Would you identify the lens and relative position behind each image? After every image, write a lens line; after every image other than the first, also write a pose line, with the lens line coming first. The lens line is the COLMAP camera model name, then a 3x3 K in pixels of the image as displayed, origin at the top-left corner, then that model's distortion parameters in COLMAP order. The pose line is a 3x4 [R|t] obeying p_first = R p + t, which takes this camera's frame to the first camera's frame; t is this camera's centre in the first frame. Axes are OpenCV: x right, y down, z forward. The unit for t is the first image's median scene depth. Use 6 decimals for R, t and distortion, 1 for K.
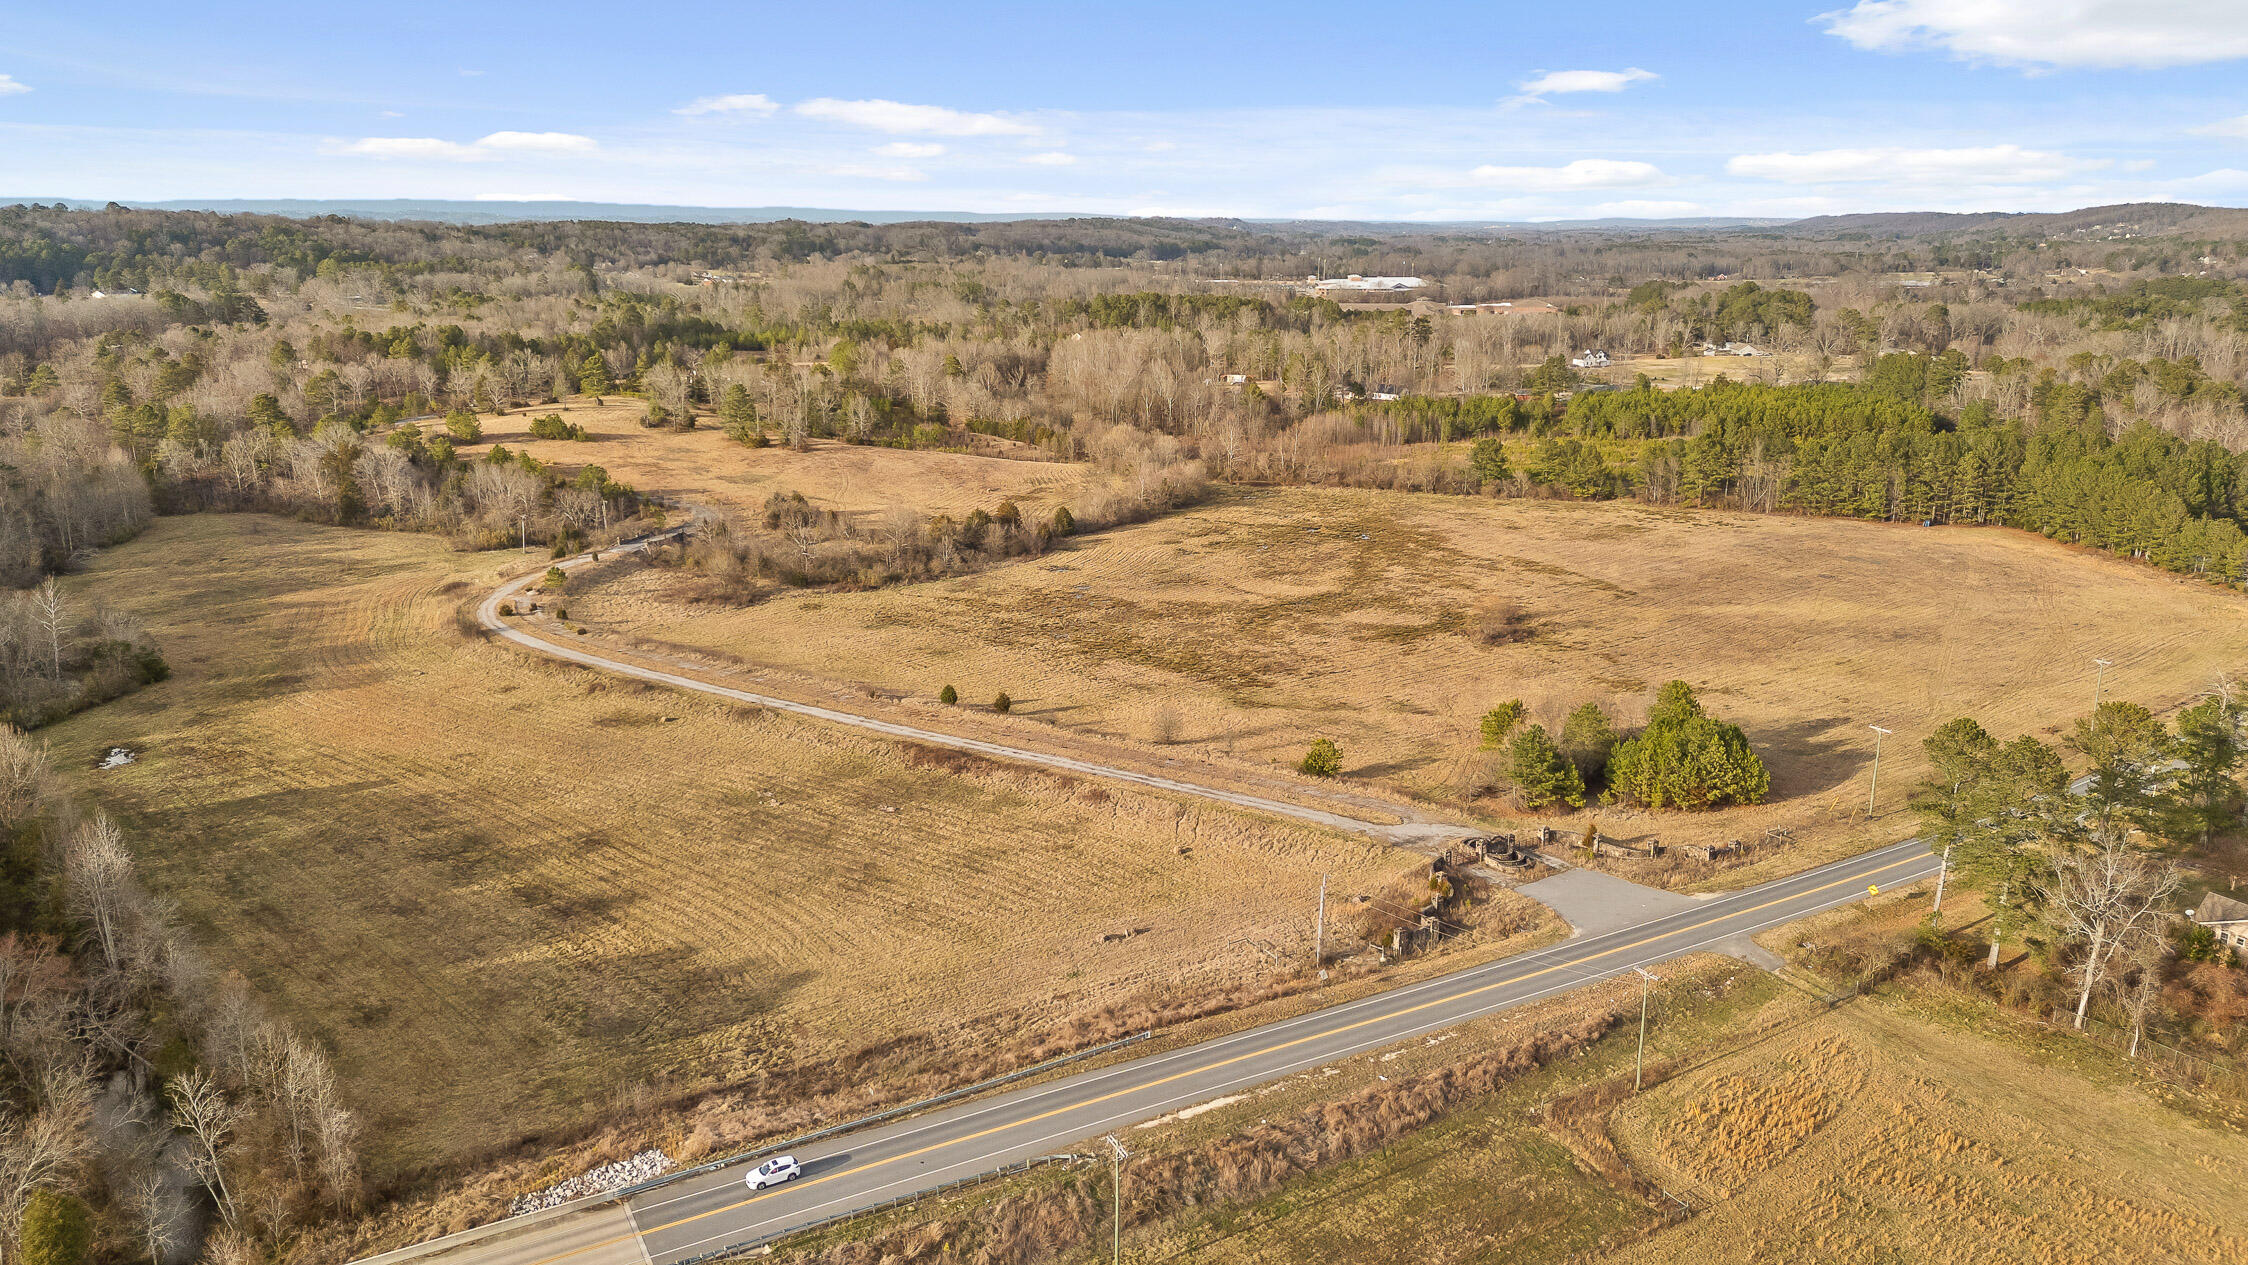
lens RADIAL K [[1568.3, 0, 1118.5], [0, 1568.3, 638.0], [0, 0, 1]] dist [0.096790, -0.098416]
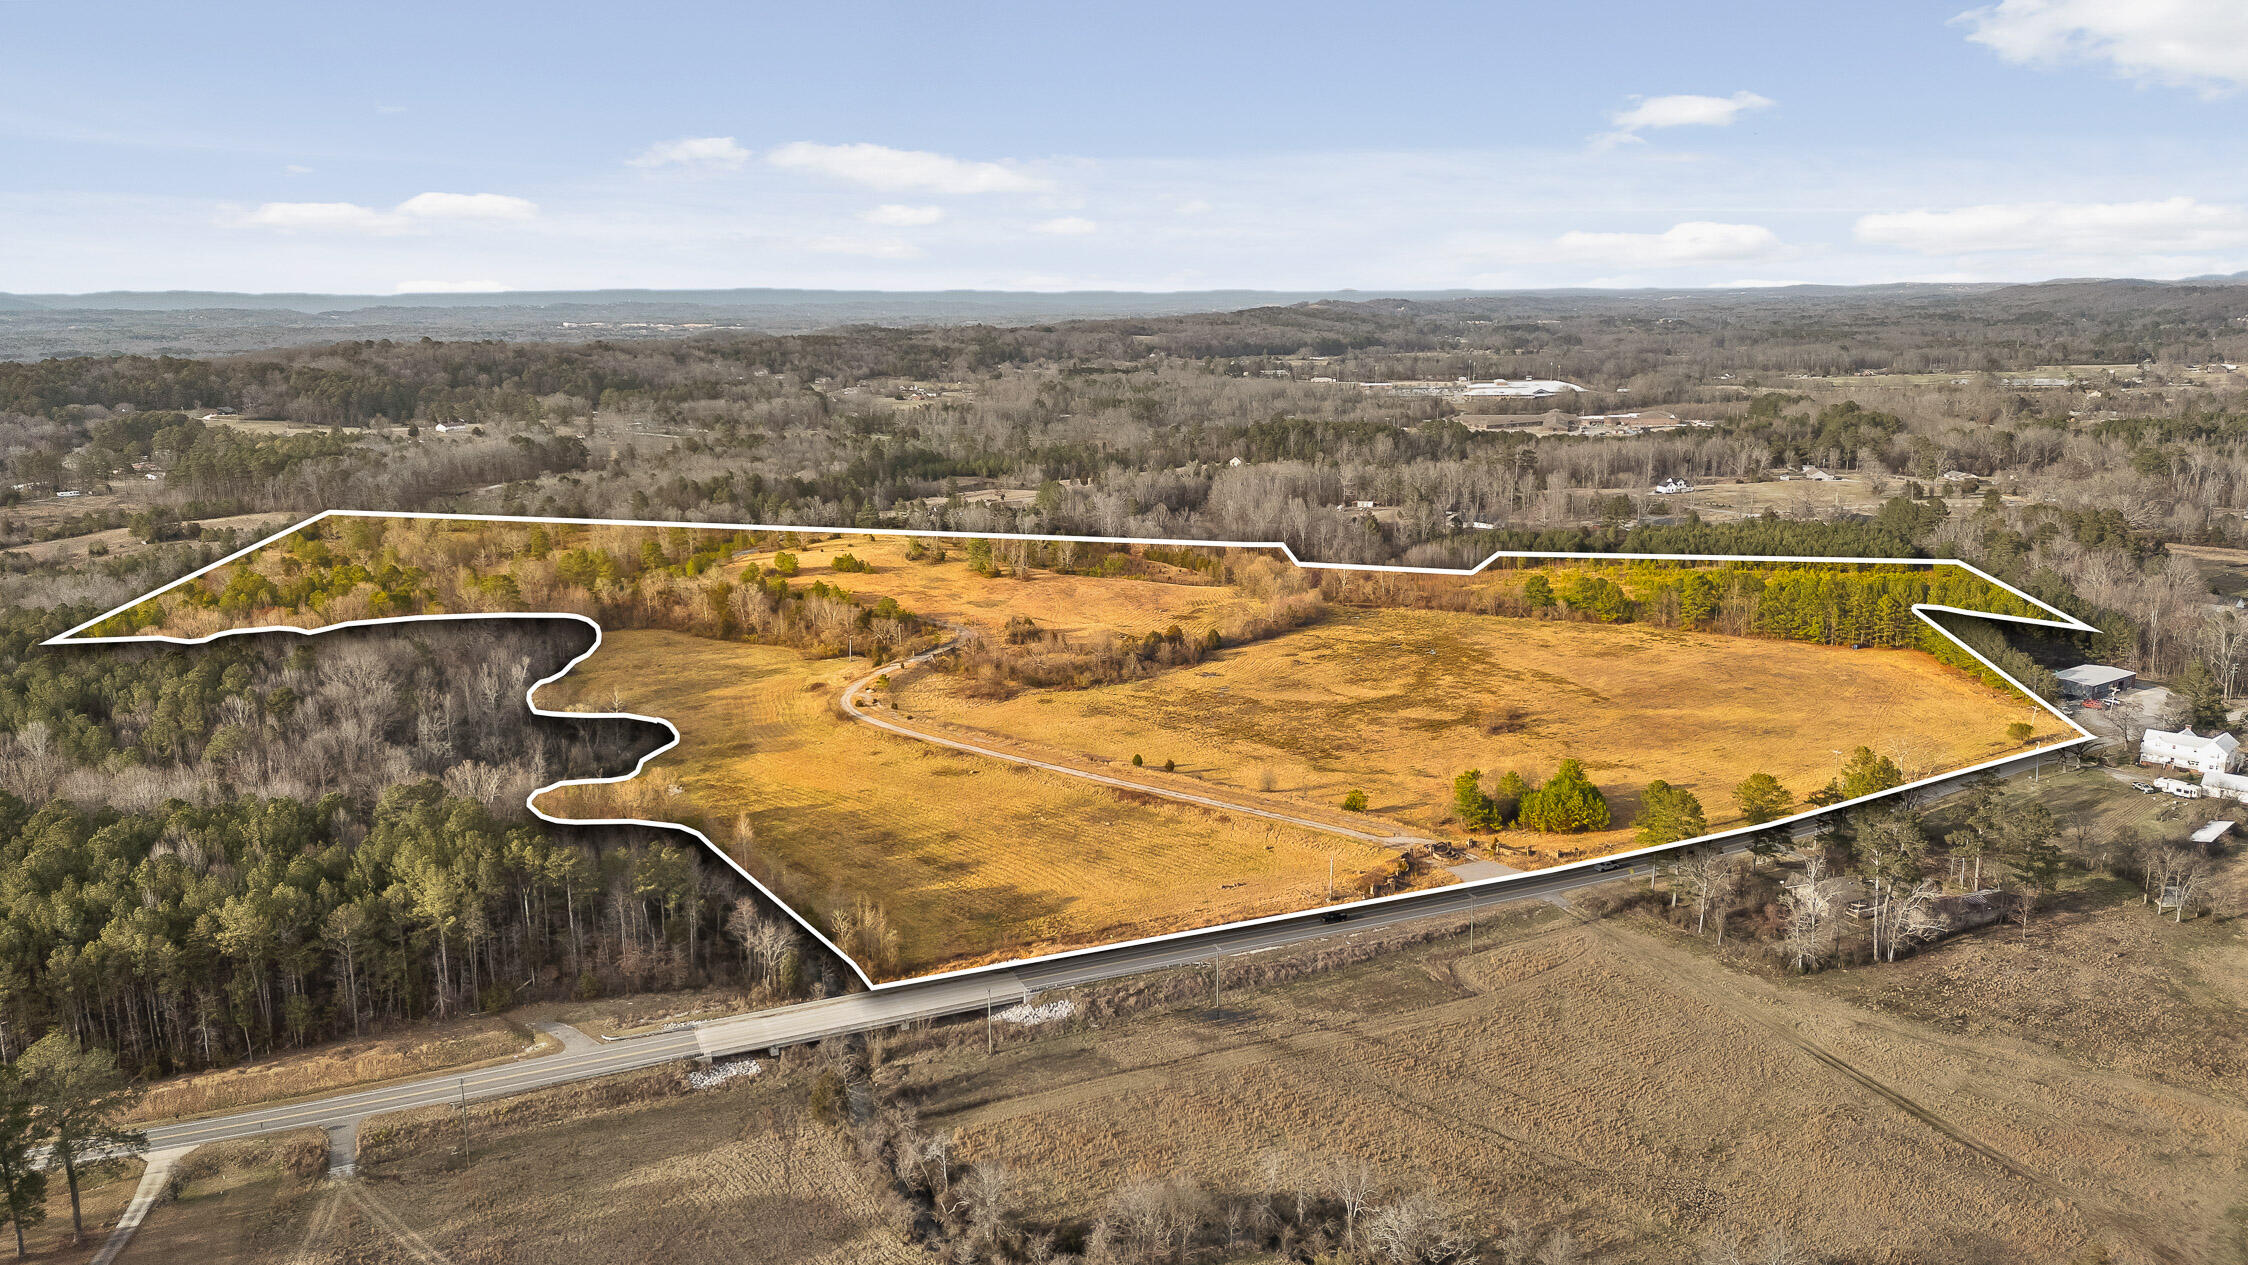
lens RADIAL K [[1547.4, 0, 1124.0], [0, 1547.4, 632.5], [0, 0, 1]] dist [0.146468, -0.204182]
pose [[0.994655, 0.006395, -0.103051, 0.029193], [-0.011495, 0.998734, -0.048977, -0.011866], [0.102608, 0.049900, 0.993470, -0.410653]]
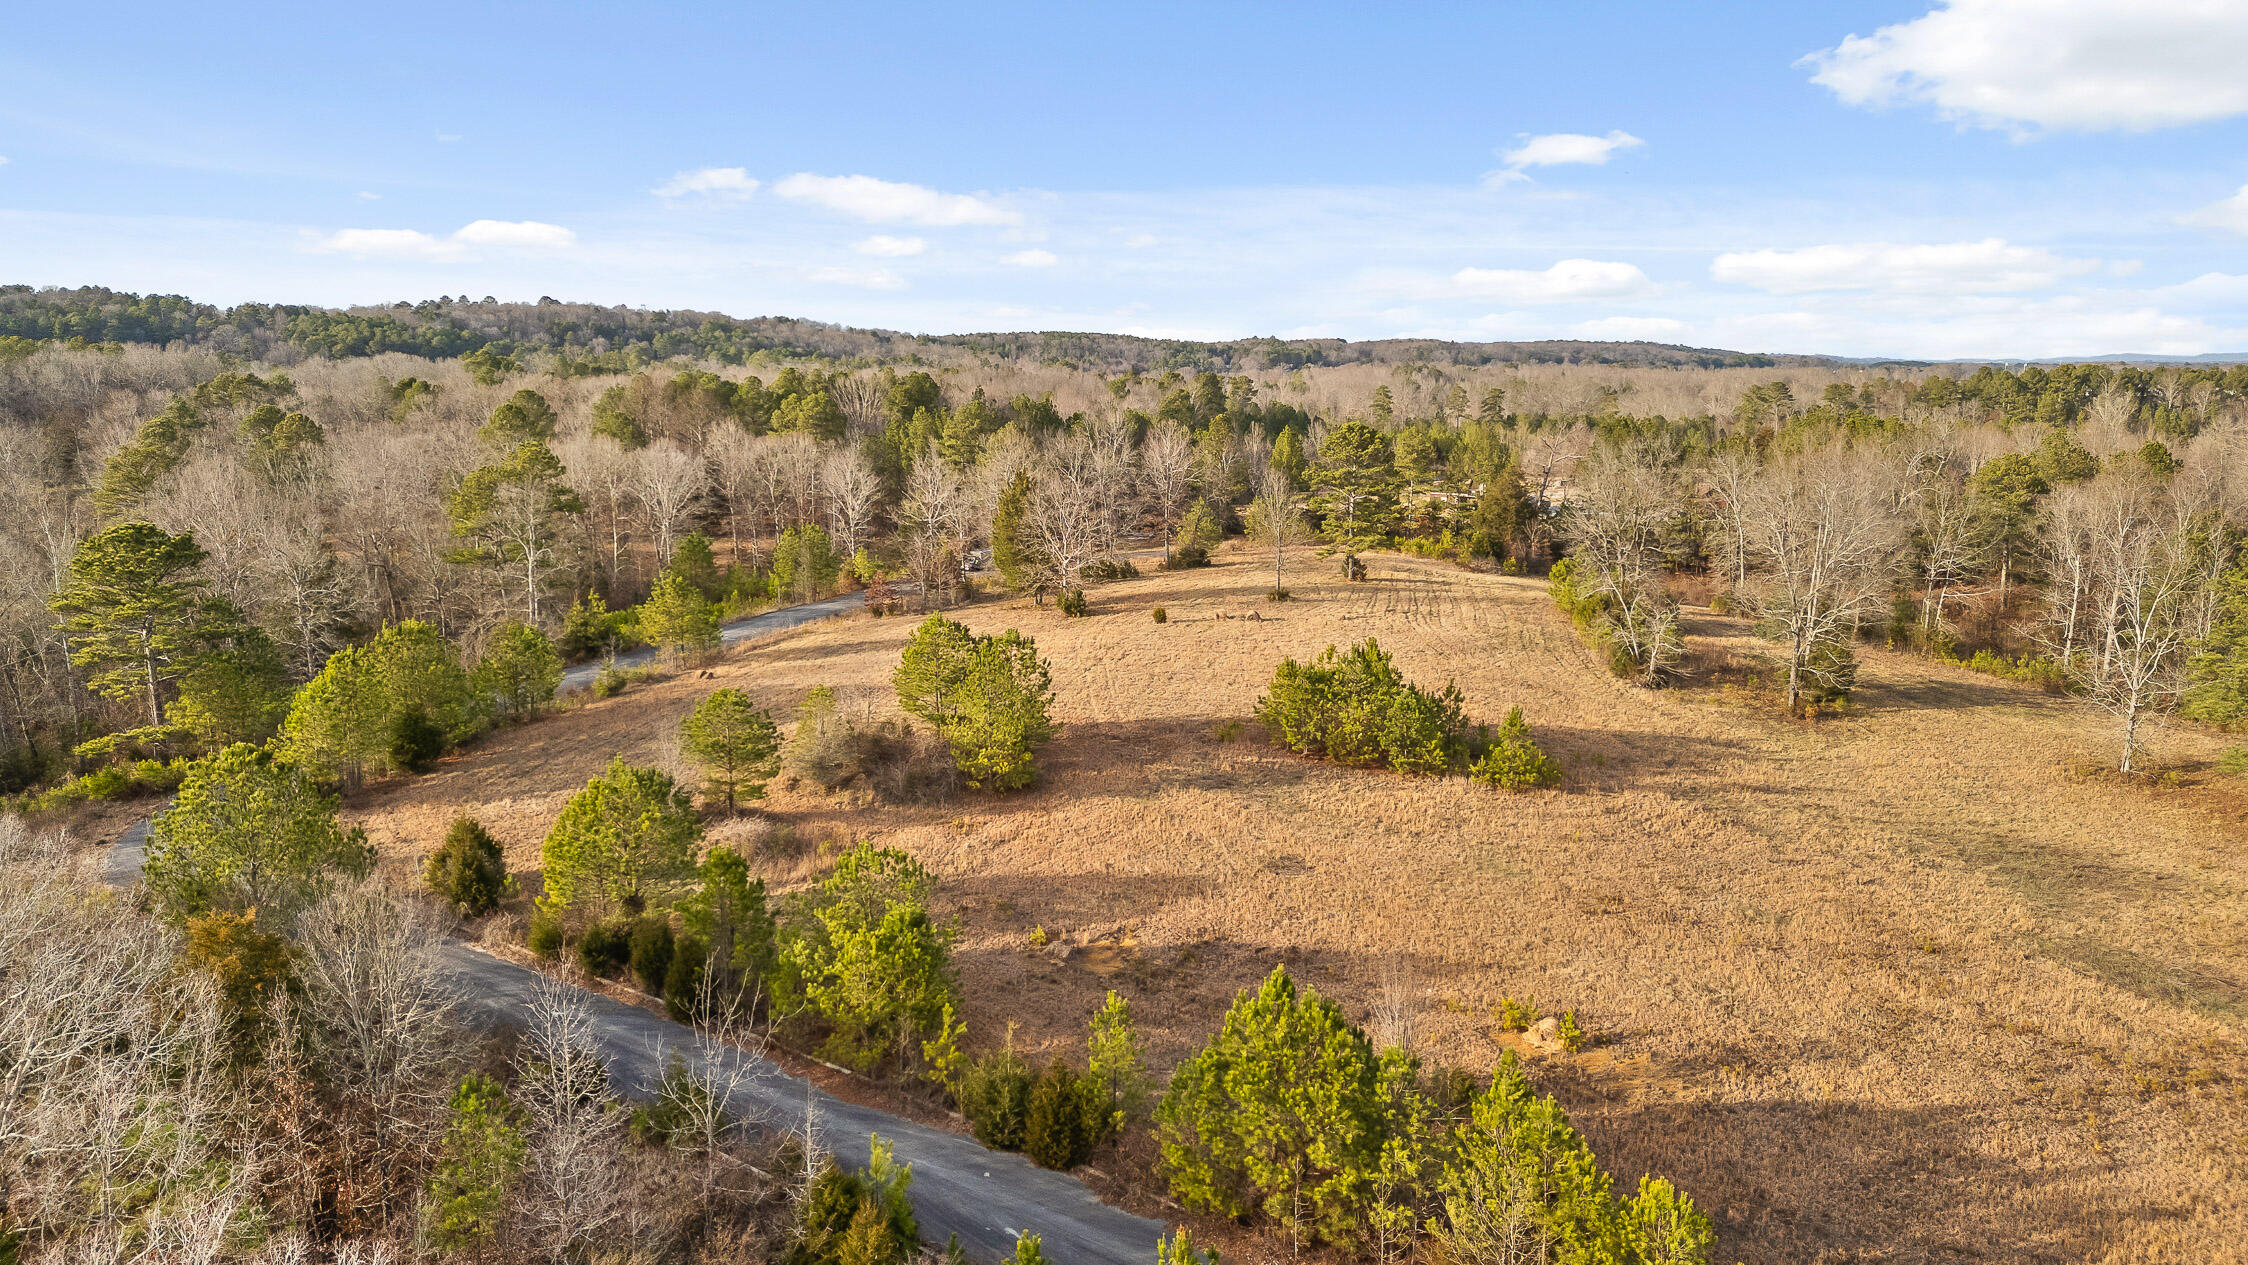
lens RADIAL K [[1637.0, 0, 1104.2], [0, 1637.0, 628.1], [0, 0, 1]] dist [0.114400, -0.119315]
pose [[0.965574, 0.039704, -0.257080, -0.436511], [-0.063730, 0.994271, -0.085810, -0.159485], [0.252200, 0.099240, 0.962573, 1.021182]]
